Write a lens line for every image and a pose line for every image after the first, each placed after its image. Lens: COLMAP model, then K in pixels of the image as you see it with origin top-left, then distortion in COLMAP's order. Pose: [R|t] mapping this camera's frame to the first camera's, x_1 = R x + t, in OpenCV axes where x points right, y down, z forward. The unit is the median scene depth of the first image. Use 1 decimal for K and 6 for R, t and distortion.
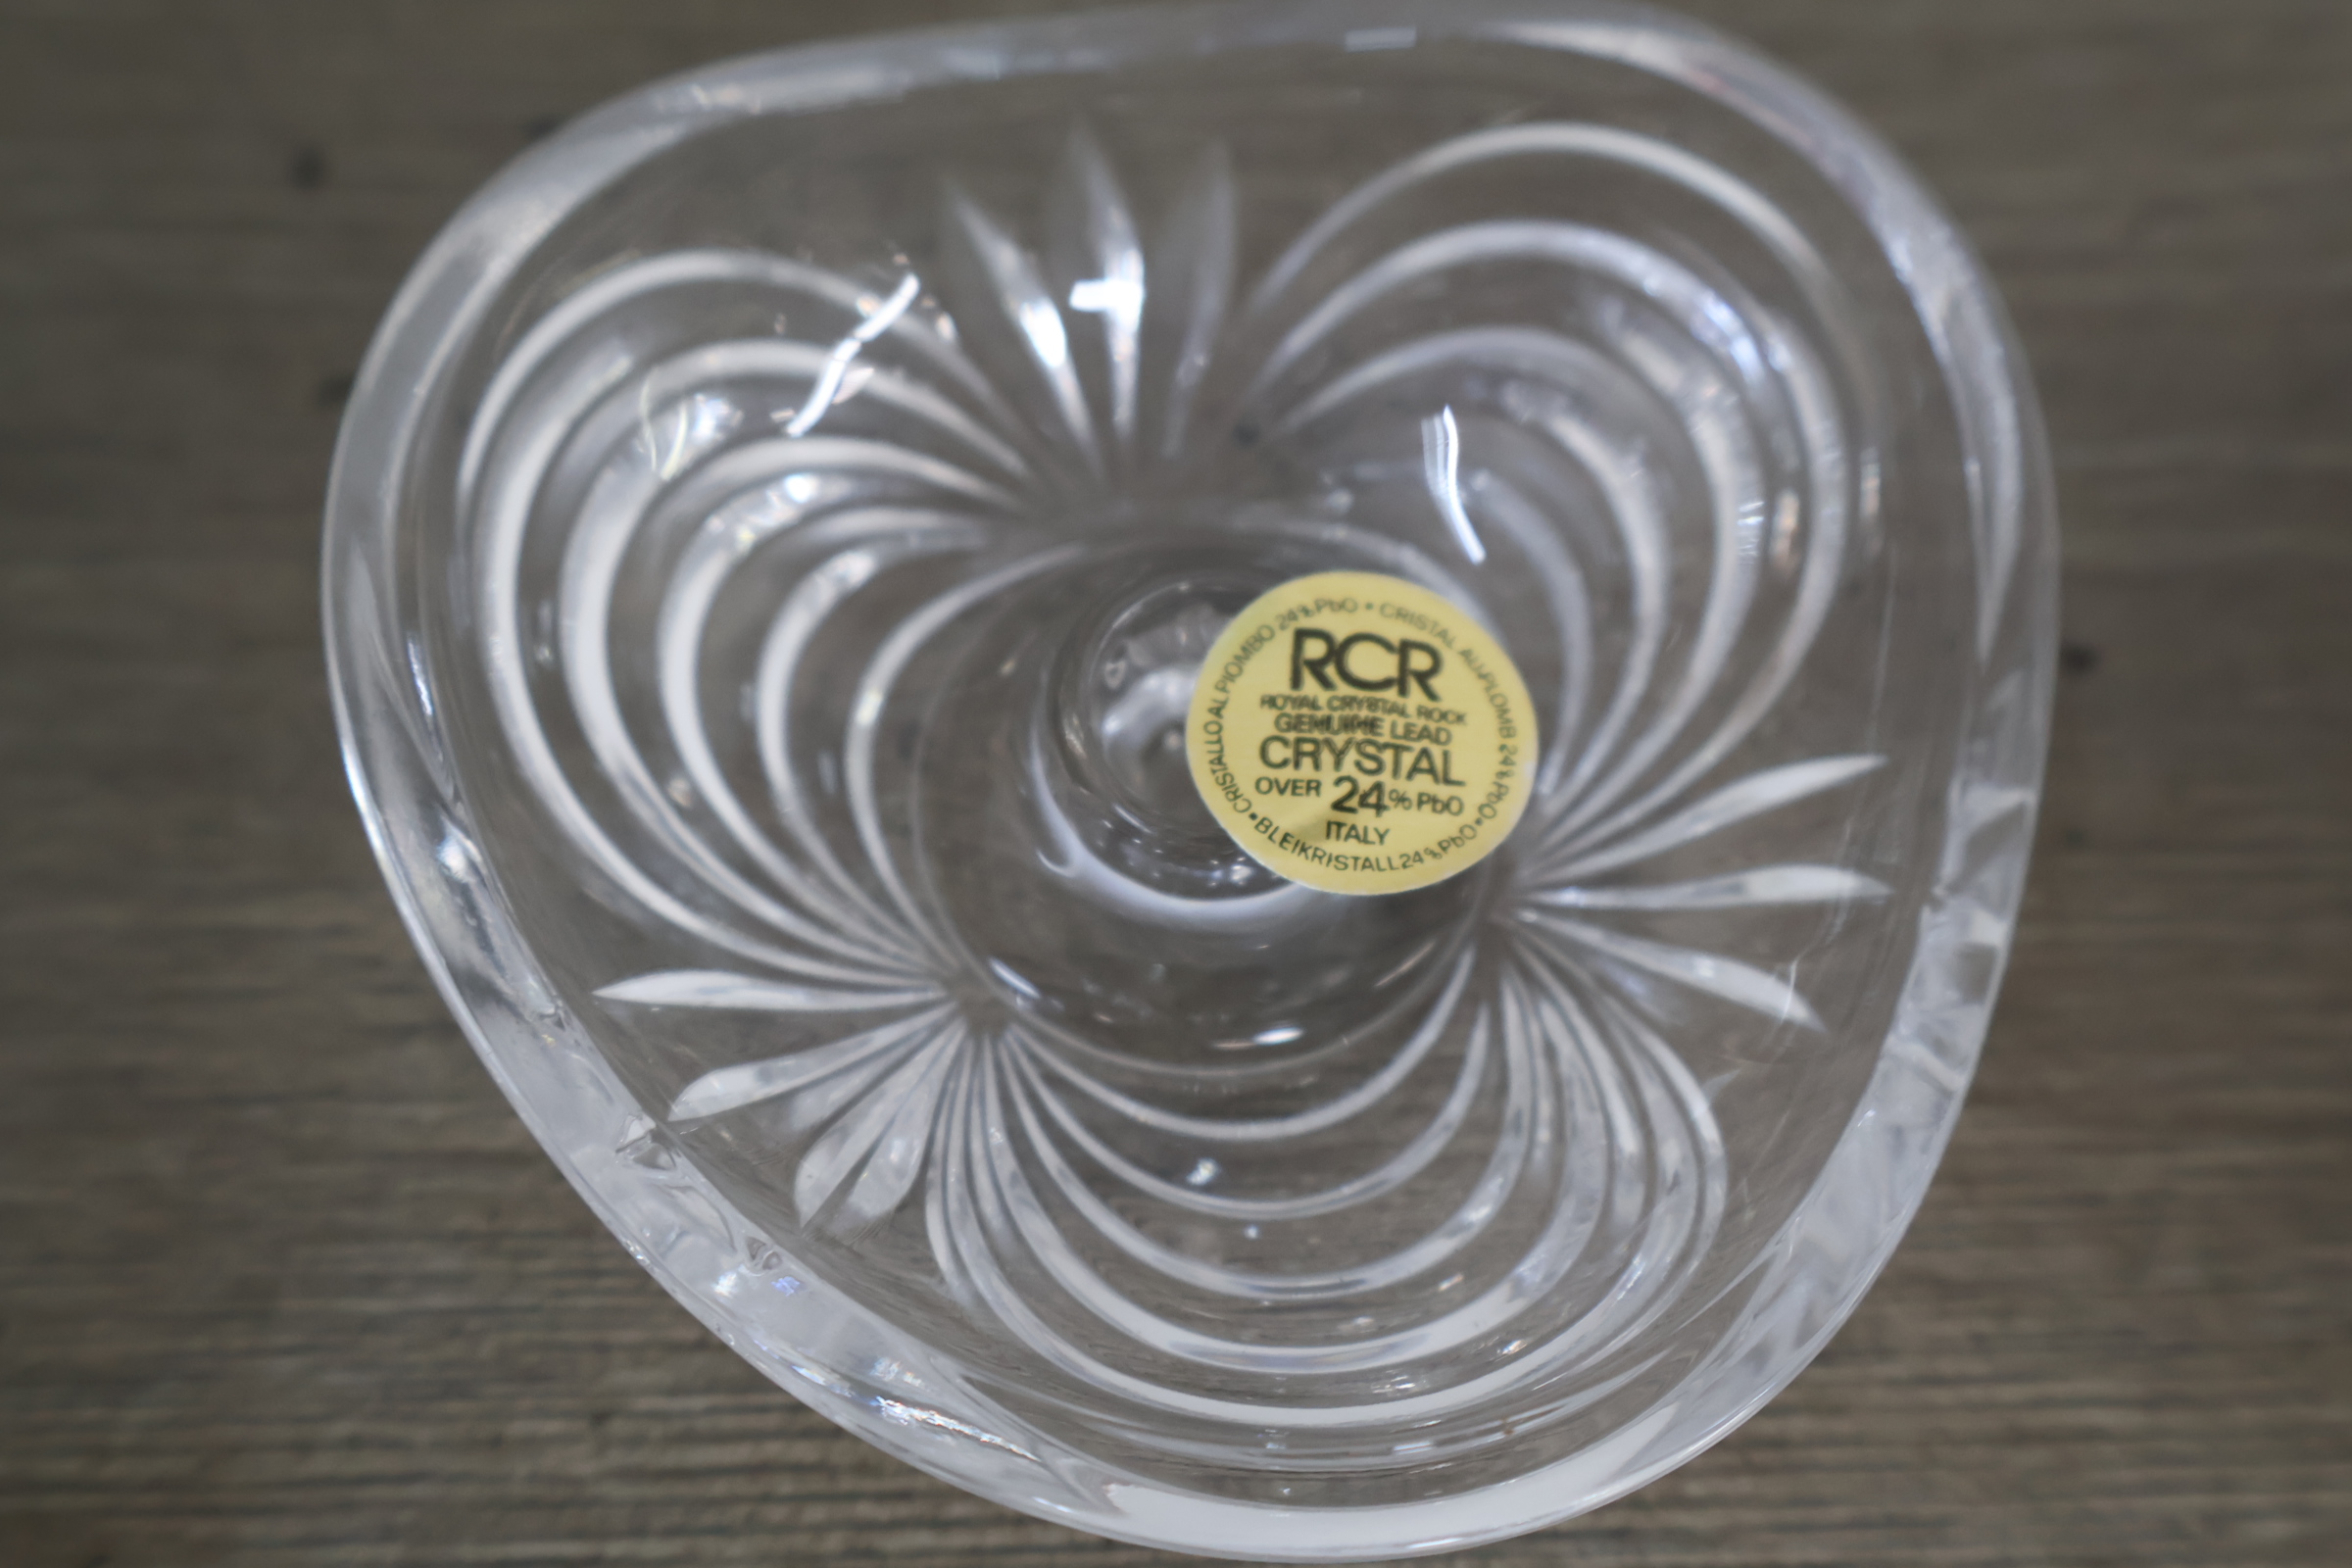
lens RADIAL K [[2366.6, 0, 1180.9], [0, 2366.6, 789.1], [0, 0, 1]] dist [0.019147, -0.019061]
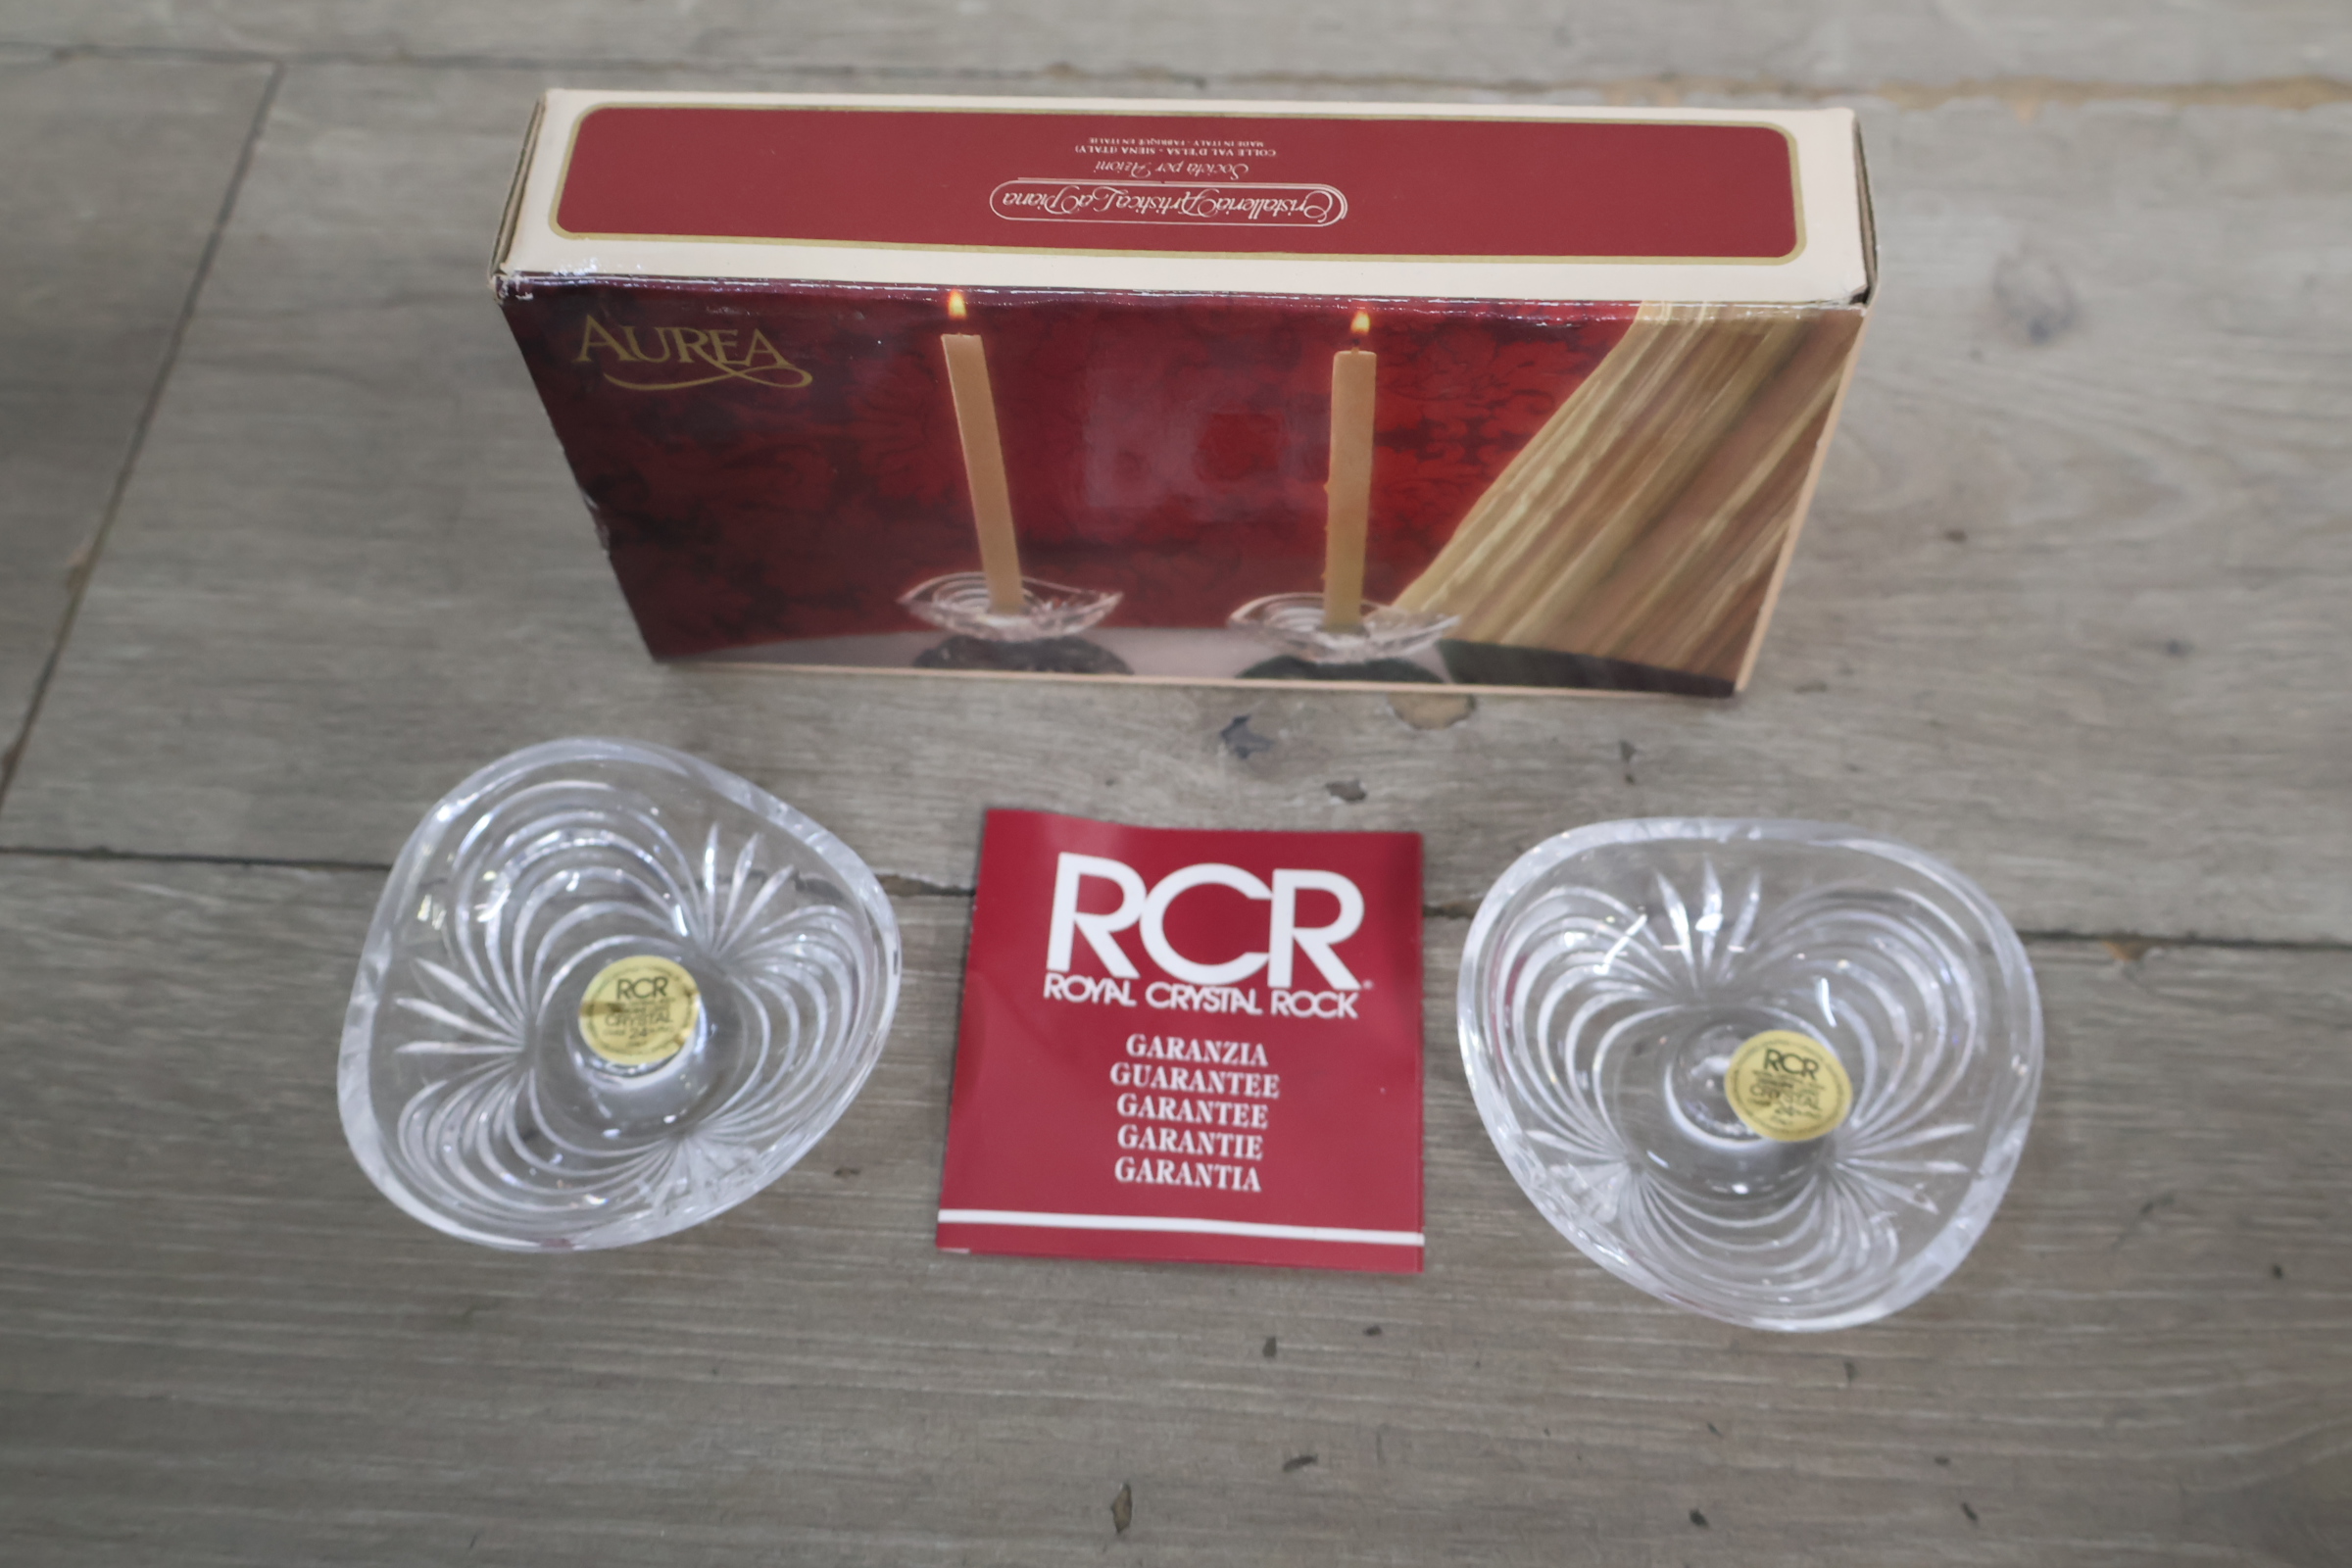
lens RADIAL K [[2338.8, 0, 1176.0], [0, 2338.8, 784.0], [0, 0, 1]] dist [0.006398, -0.018390]
pose [[0.979139, 0.137450, -0.149646, -0.270564], [-0.158653, 0.977297, -0.140428, 0.129402], [0.126946, 0.161241, 0.978717, -1.892995]]
